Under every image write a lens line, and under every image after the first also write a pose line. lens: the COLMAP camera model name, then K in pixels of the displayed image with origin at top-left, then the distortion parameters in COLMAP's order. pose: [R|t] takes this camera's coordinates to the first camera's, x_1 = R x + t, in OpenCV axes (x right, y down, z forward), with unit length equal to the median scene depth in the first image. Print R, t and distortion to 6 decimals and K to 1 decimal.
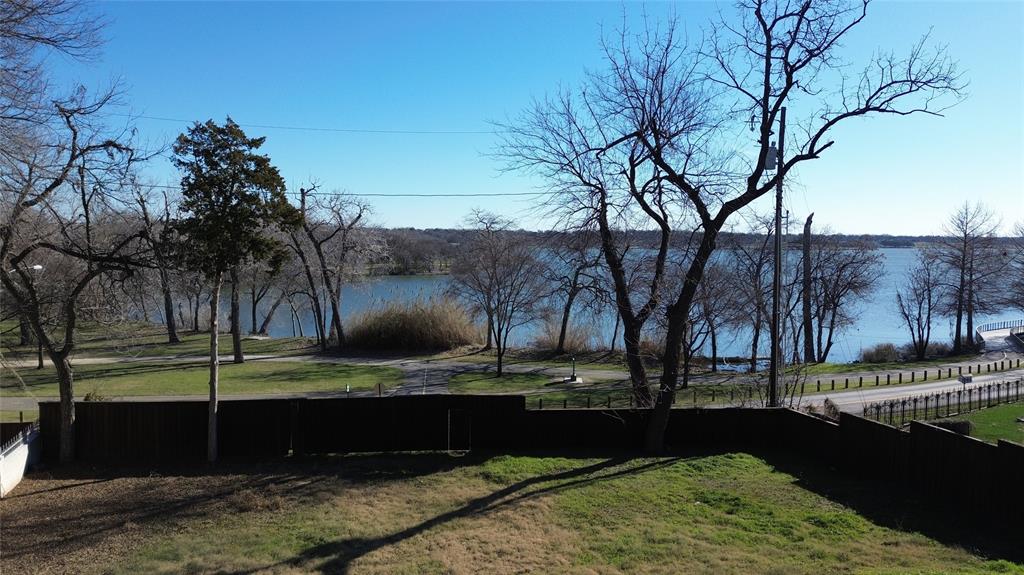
lens RADIAL K [[724.1, 0, 512.0], [0, 724.1, 287.5], [0, 0, 1]] dist [0.136567, -0.186978]
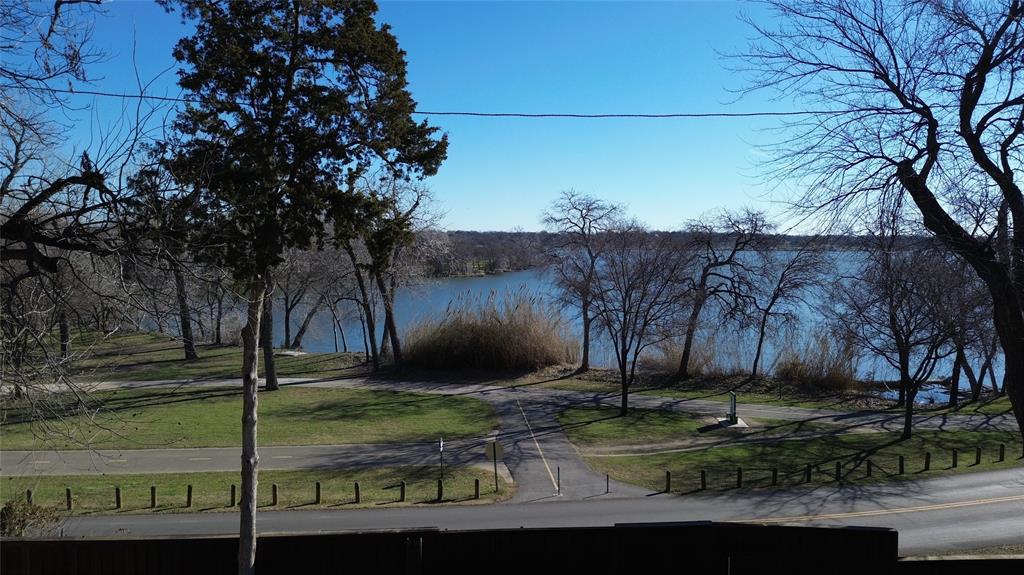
lens RADIAL K [[724.1, 0, 512.0], [0, 724.1, 287.5], [0, 0, 1]] dist [0.136567, -0.186978]
pose [[0.999639, -0.001280, -0.026827, -0.091934], [0.001197, 0.999994, -0.003127, -0.002451], [0.026831, 0.003093, 0.999635, 0.219075]]
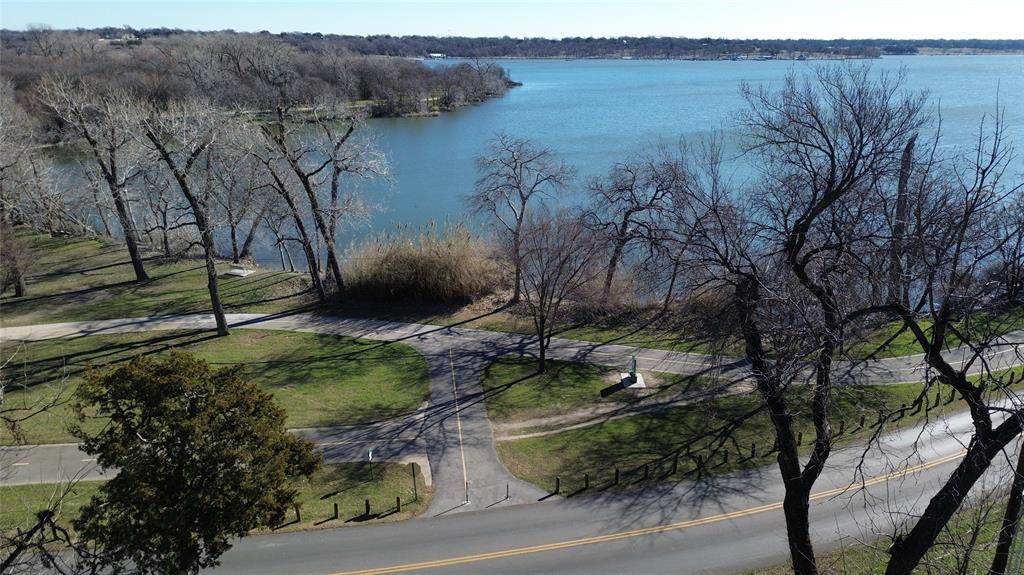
lens RADIAL K [[724.1, 0, 512.0], [0, 724.1, 287.5], [0, 0, 1]] dist [0.136567, -0.186978]
pose [[0.999701, -0.013856, 0.020129, -0.055850], [0.008311, 0.967389, 0.253157, -0.150413], [-0.022980, -0.252914, 0.967216, 0.184615]]
